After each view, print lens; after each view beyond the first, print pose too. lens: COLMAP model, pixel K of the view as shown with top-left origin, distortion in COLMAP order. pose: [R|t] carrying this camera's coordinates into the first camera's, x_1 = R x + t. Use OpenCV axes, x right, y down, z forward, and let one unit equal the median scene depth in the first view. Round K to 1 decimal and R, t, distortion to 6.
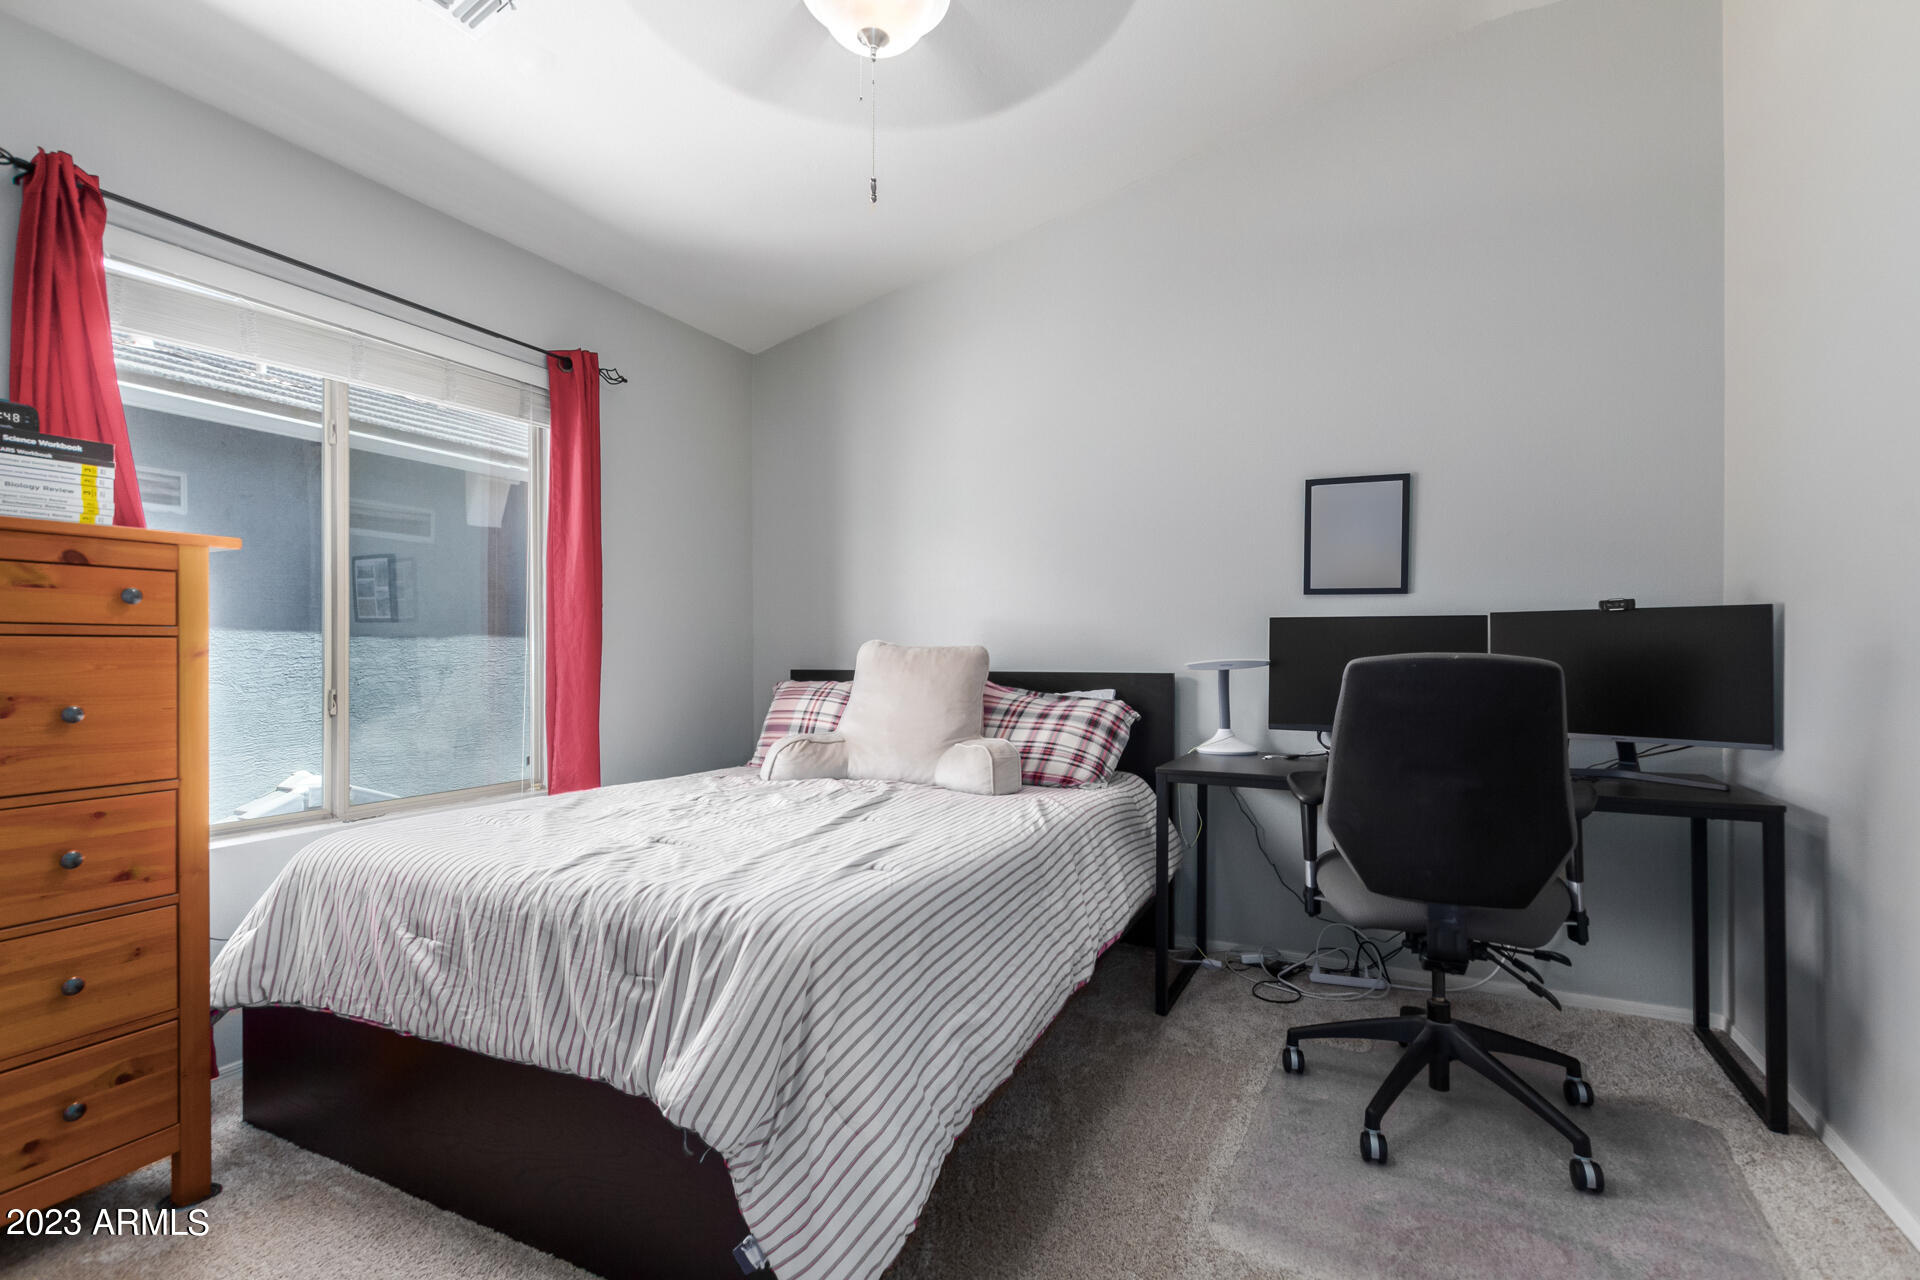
lens RADIAL K [[872.9, 0, 957.7], [0, 872.9, 651.2], [0, 0, 1]] dist [0.004942, 0.000648]
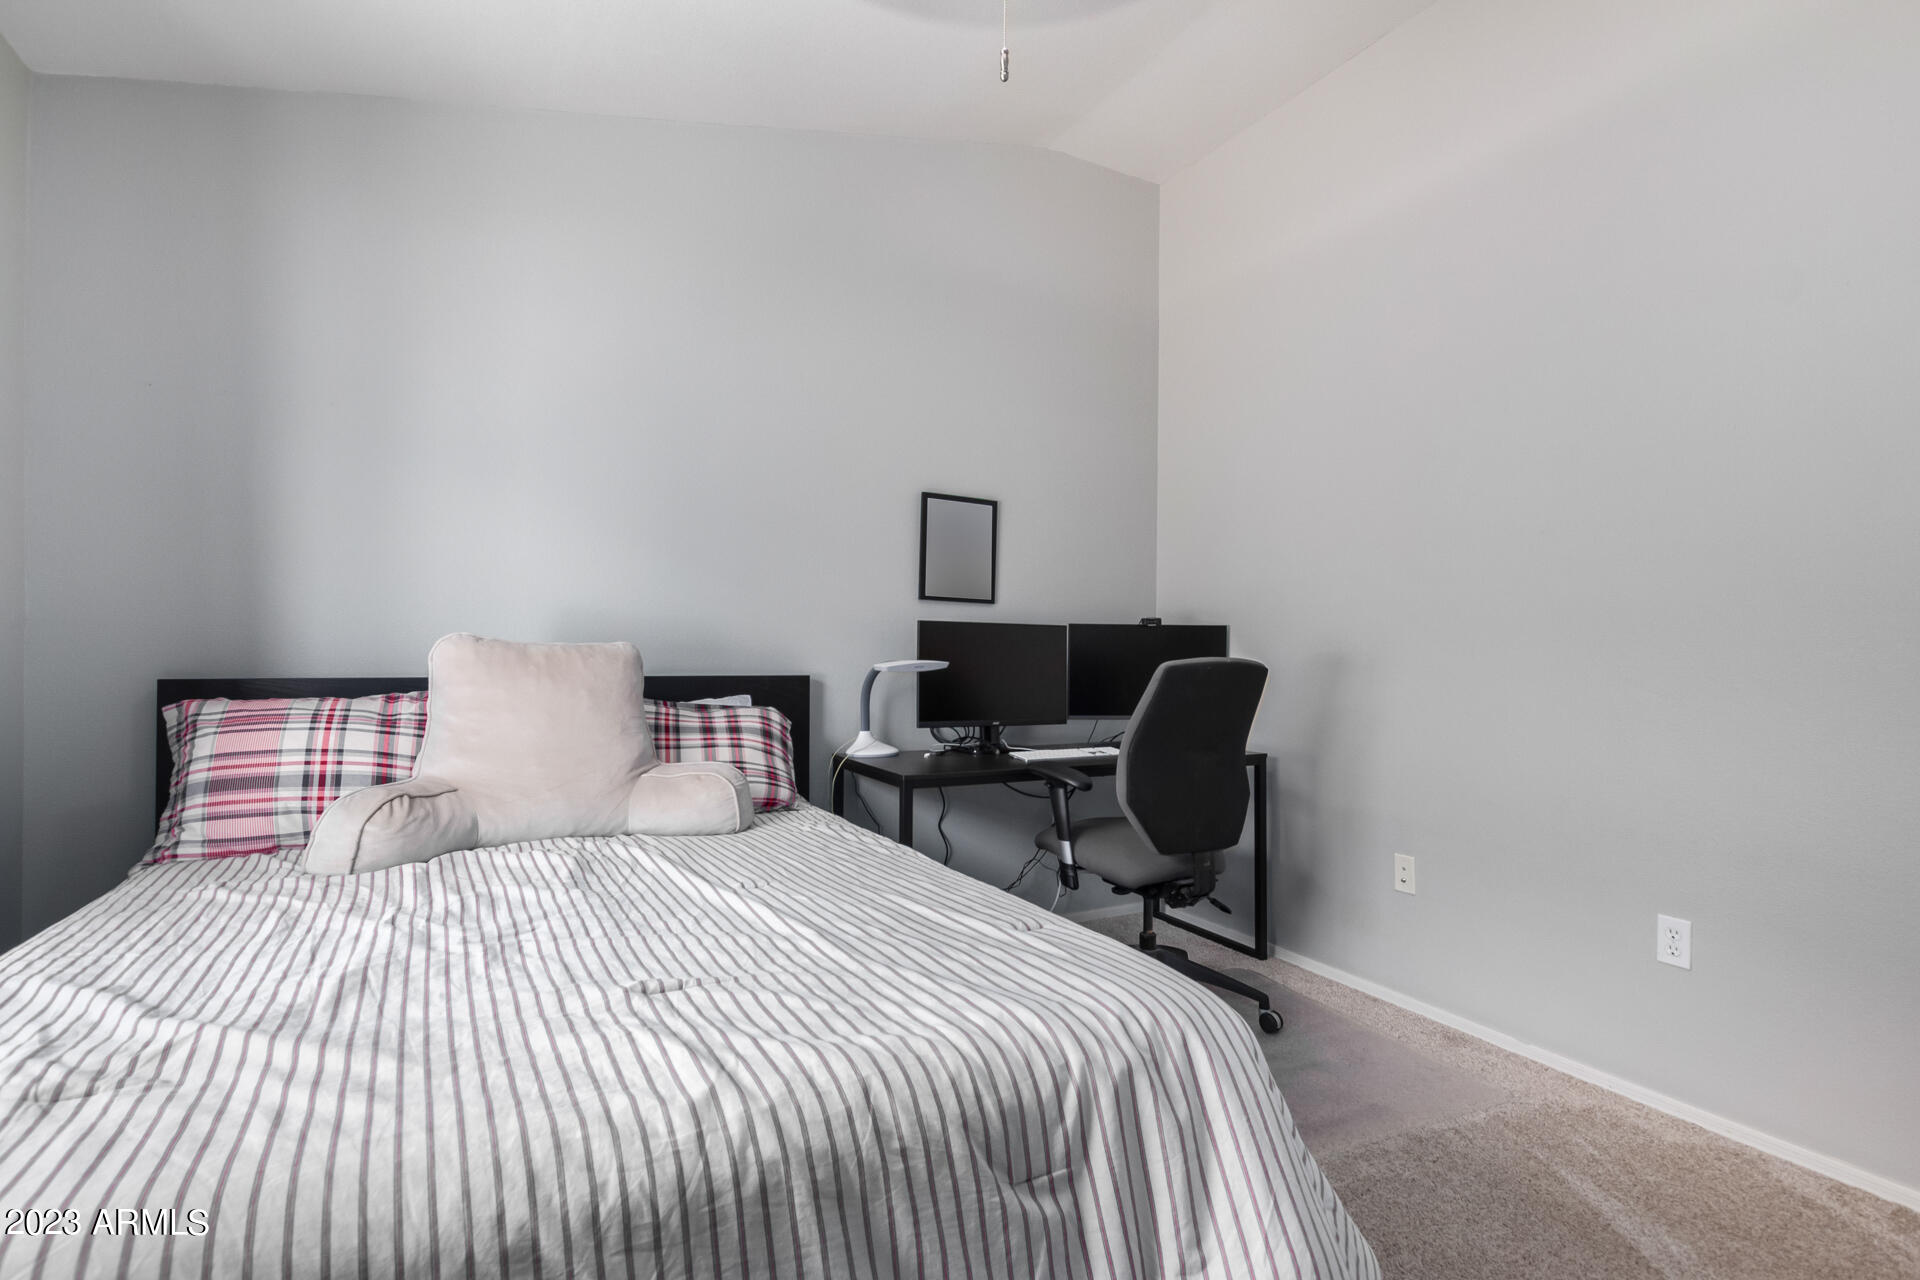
lens RADIAL K [[887.4, 0, 955.2], [0, 887.4, 649.5], [0, 0, 1]] dist [0.011333, -0.006936]
pose [[0.581911, 0.009352, 0.813199, -0.457293], [-0.009952, 0.999941, -0.004378, 0.000385], [-0.813191, -0.005546, 0.581970, 0.340345]]
